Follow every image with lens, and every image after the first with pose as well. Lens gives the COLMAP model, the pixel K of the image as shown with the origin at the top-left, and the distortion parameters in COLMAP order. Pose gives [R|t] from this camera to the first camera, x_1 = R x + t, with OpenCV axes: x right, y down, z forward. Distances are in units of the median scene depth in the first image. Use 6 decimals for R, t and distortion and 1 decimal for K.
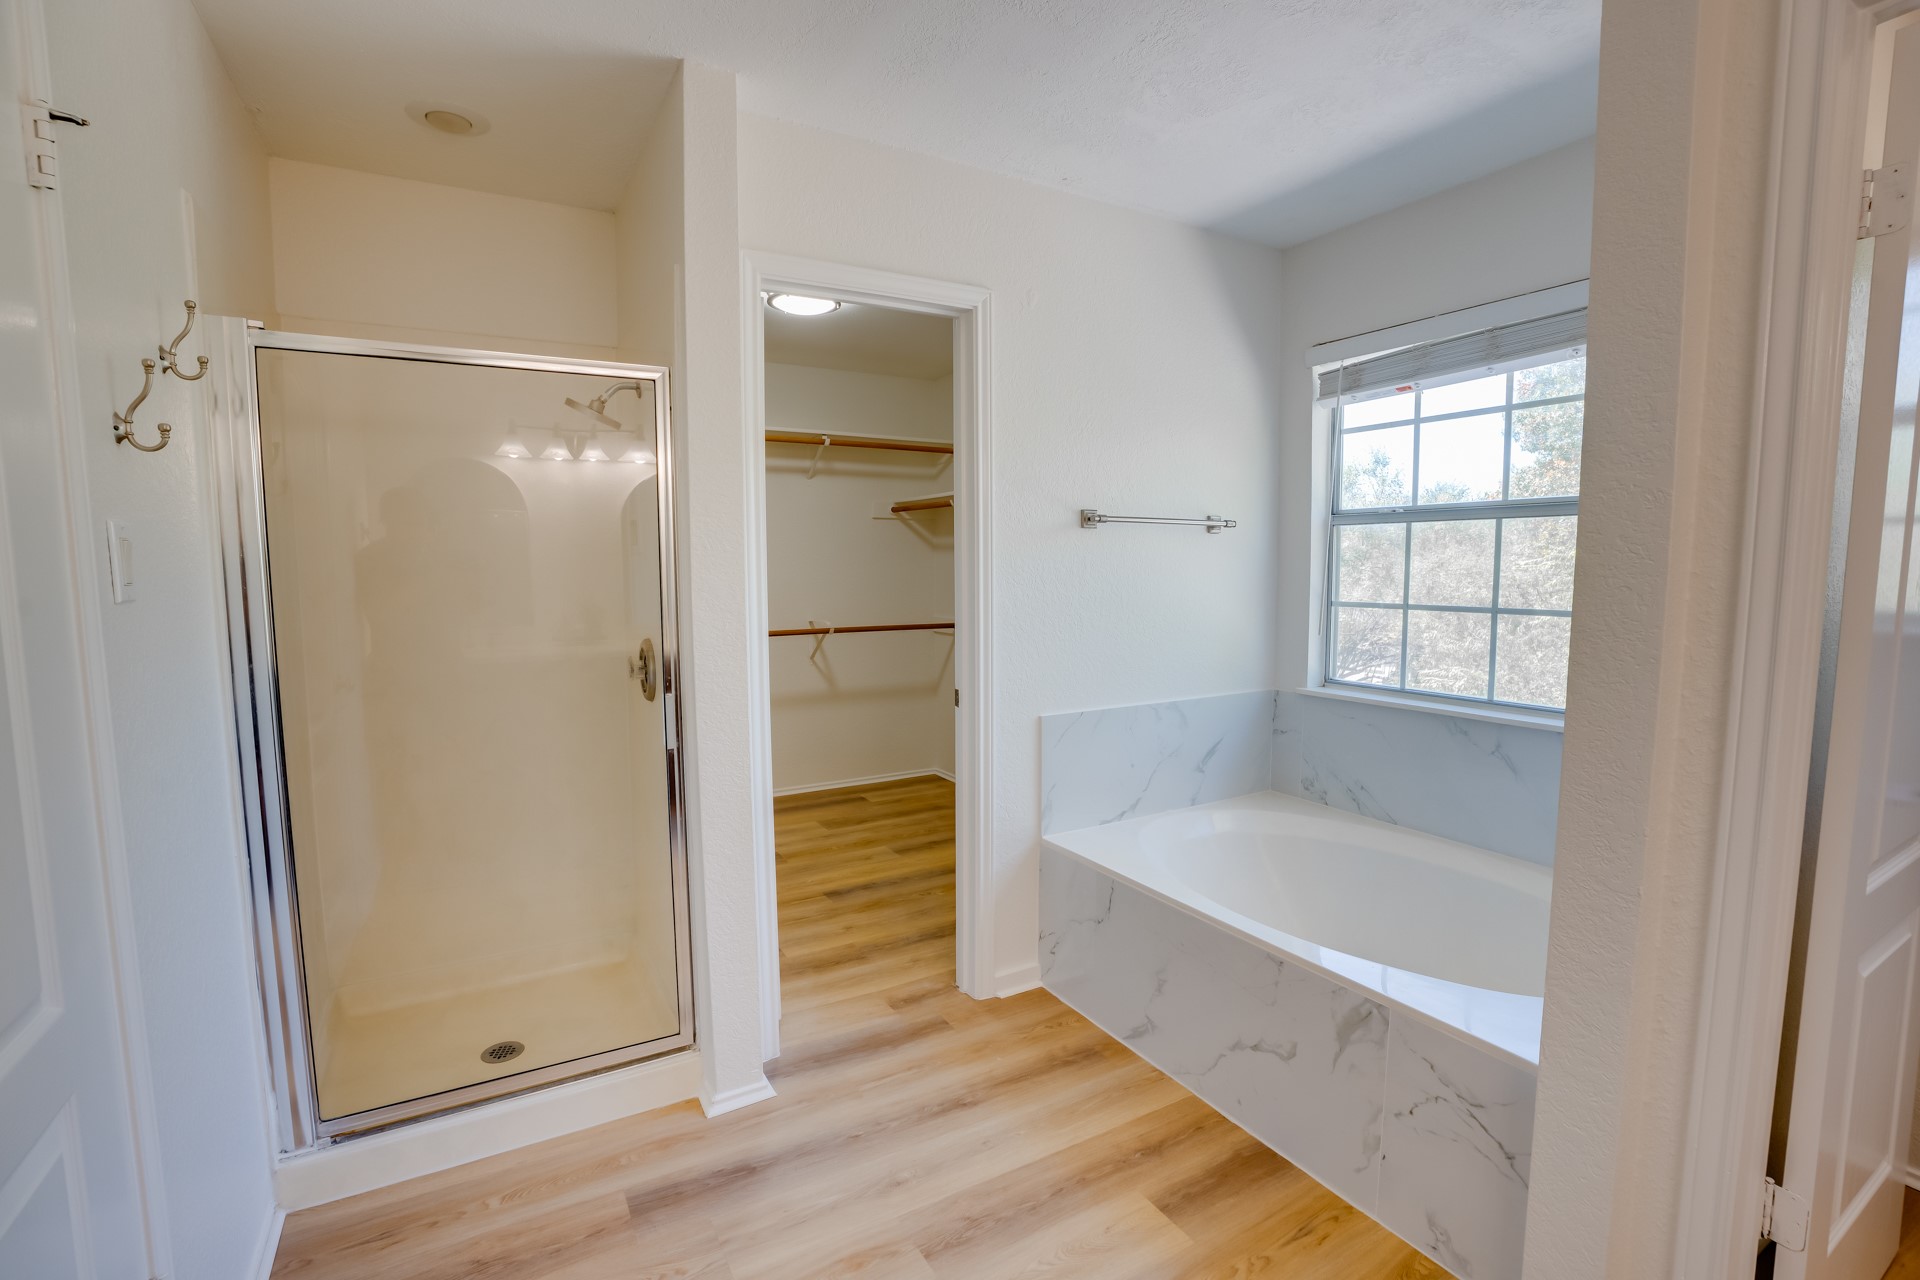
lens RADIAL K [[877.4, 0, 965.4], [0, 877.4, 641.4], [0, 0, 1]] dist [-0.039533, 0.004380]
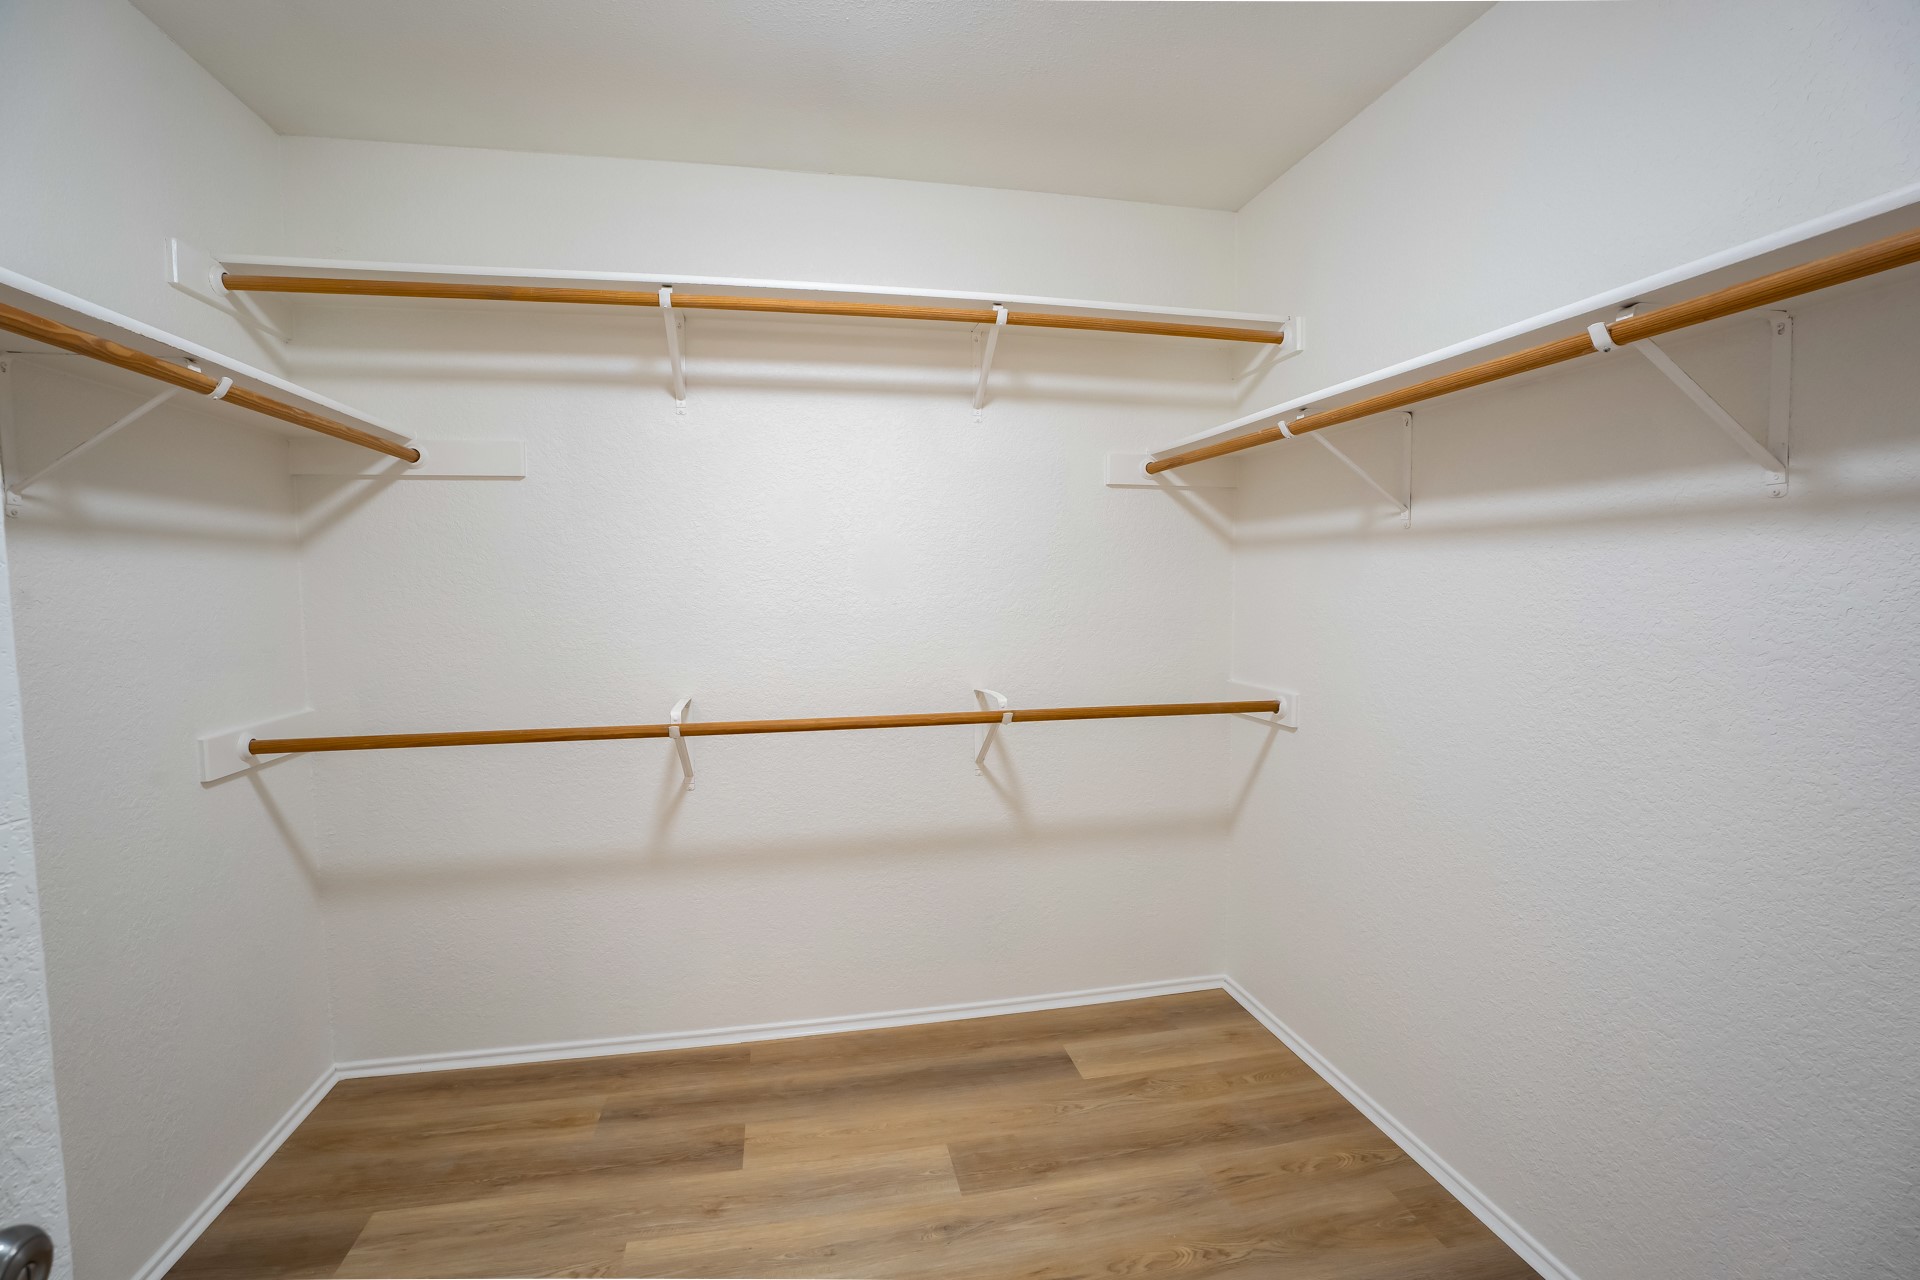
lens RADIAL K [[880.5, 0, 959.3], [0, 880.5, 649.4], [0, 0, 1]] dist [0.001863, 0.000102]
pose [[0.945980, 0.027314, -0.323071, -0.021280], [-0.027458, 0.999614, 0.004112, -0.048487], [0.323059, 0.004981, 0.946366, 0.509476]]
